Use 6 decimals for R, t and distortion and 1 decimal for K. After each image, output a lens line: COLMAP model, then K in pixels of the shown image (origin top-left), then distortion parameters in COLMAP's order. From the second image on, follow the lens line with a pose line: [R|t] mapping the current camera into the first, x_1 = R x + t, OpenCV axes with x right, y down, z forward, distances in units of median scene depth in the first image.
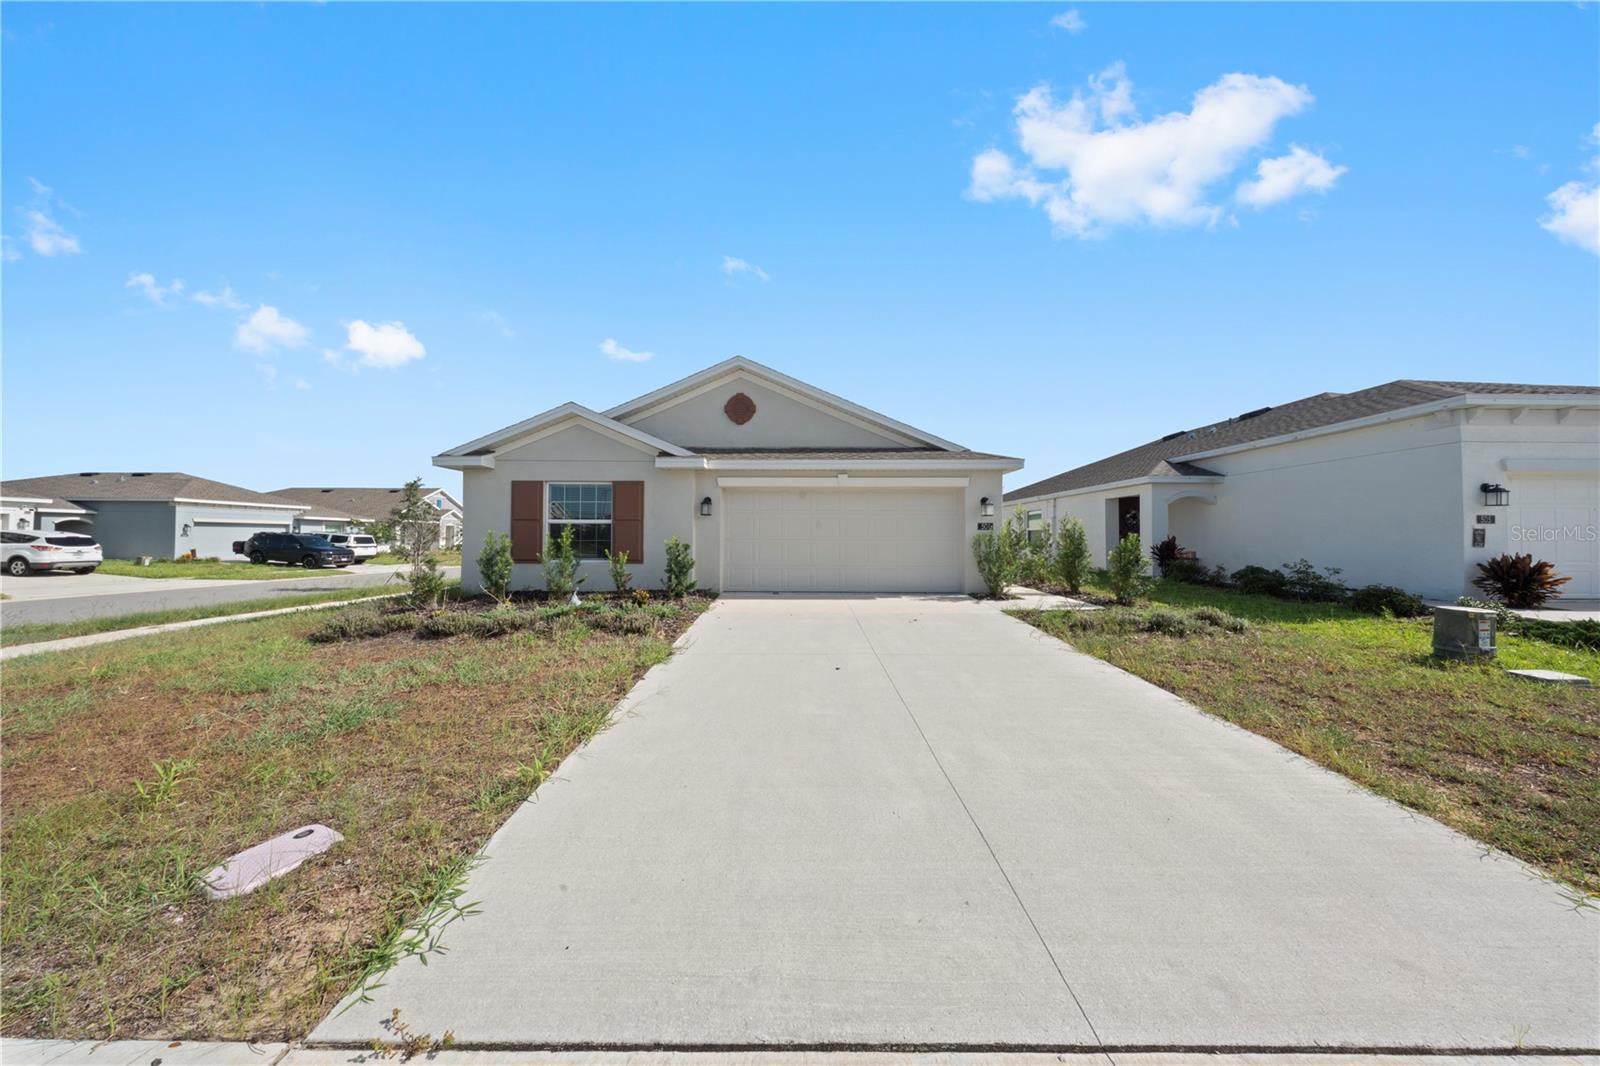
lens RADIAL K [[473.1, 0, 800.7], [0, 473.1, 534.2], [0, 0, 1]] dist [-0.001900, -0.000046]
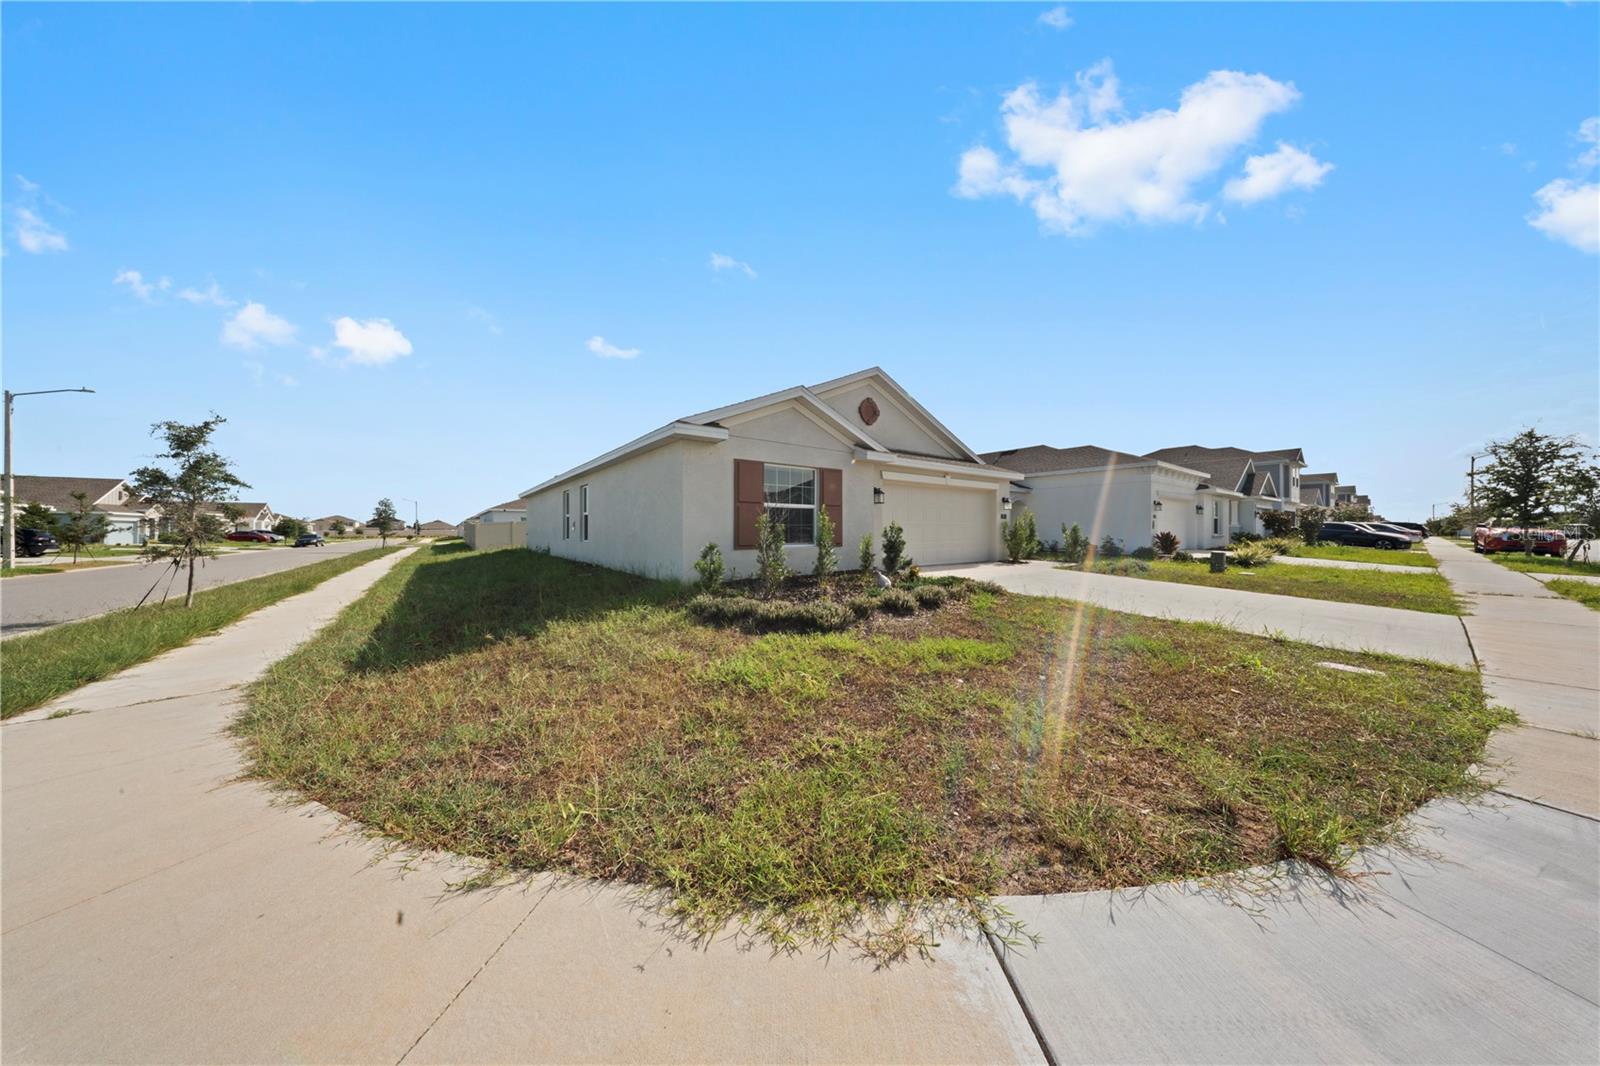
lens RADIAL K [[473.1, 0, 798.7], [0, 473.1, 530.9], [0, 0, 1]] dist [-0.001900, -0.000046]
pose [[0.792526, -0.004393, 0.609822, -1.046800], [-0.004669, 0.999901, 0.013271, 0.012411], [-0.609820, -0.013365, 0.792427, 0.199092]]
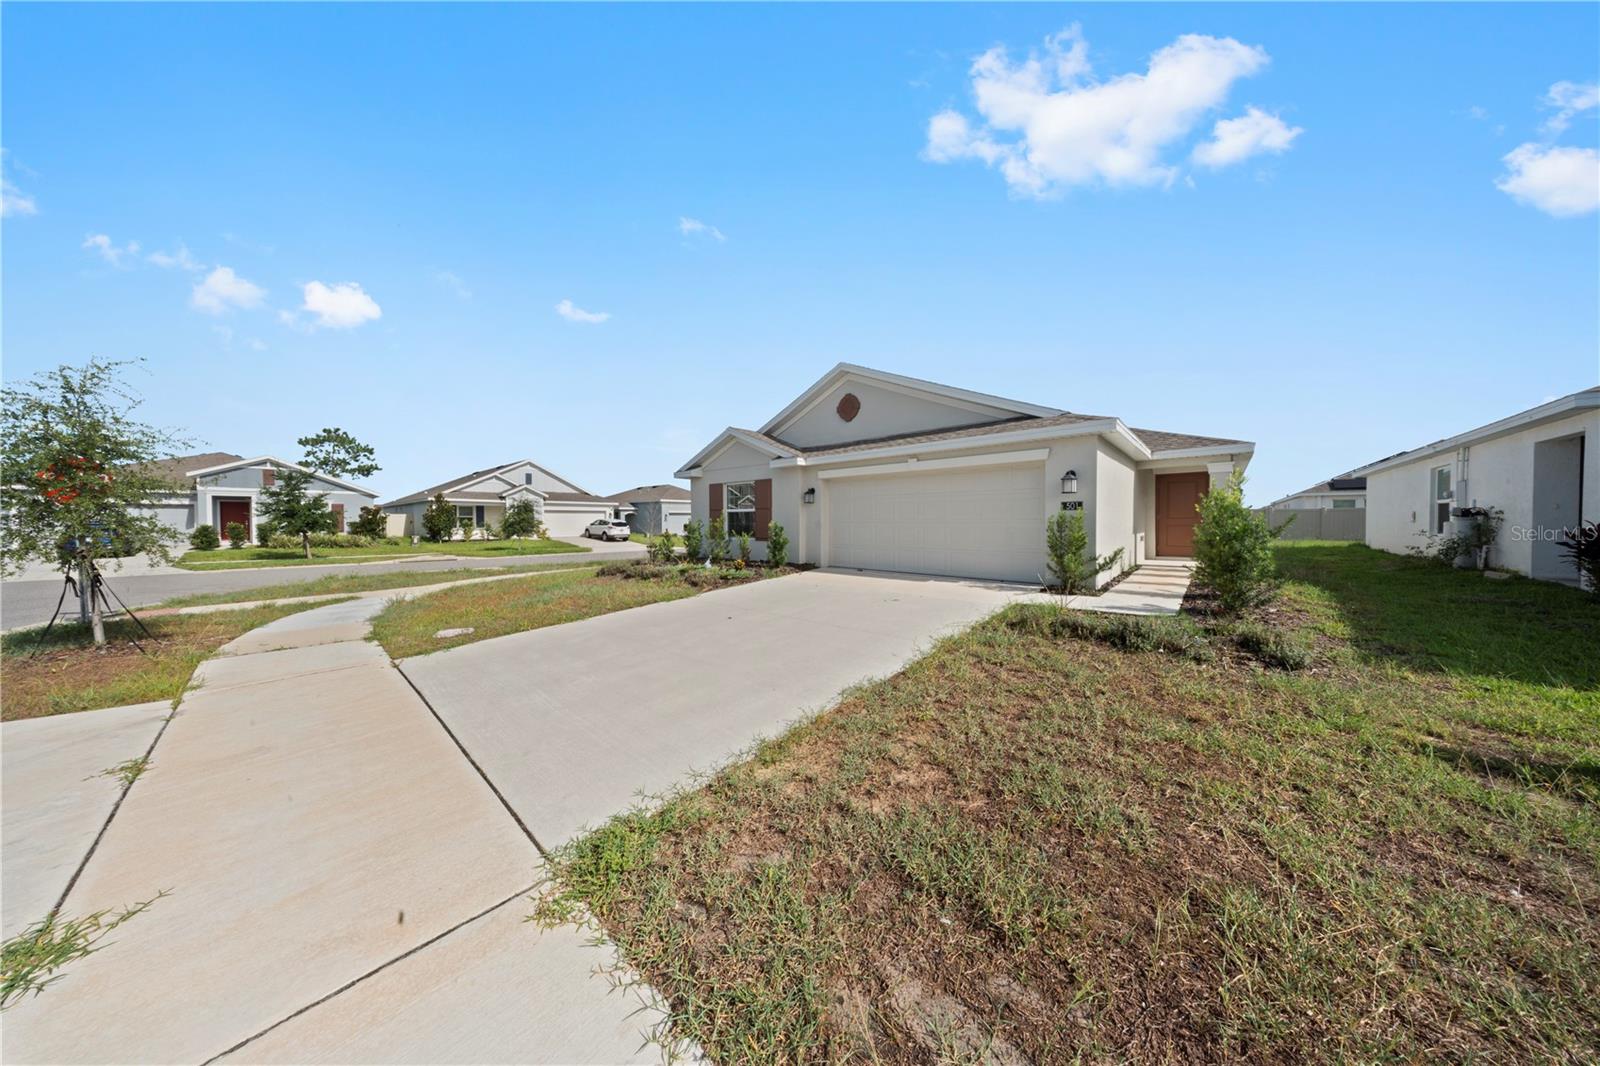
lens RADIAL K [[473.1, 0, 792.4], [0, 473.1, 532.5], [0, 0, 1]] dist [-0.001900, -0.000046]
pose [[0.736328, 0.010078, -0.676550, 0.590034], [0.014431, 0.999428, 0.030594, -0.001824], [0.676471, -0.032290, 0.735761, 0.063624]]
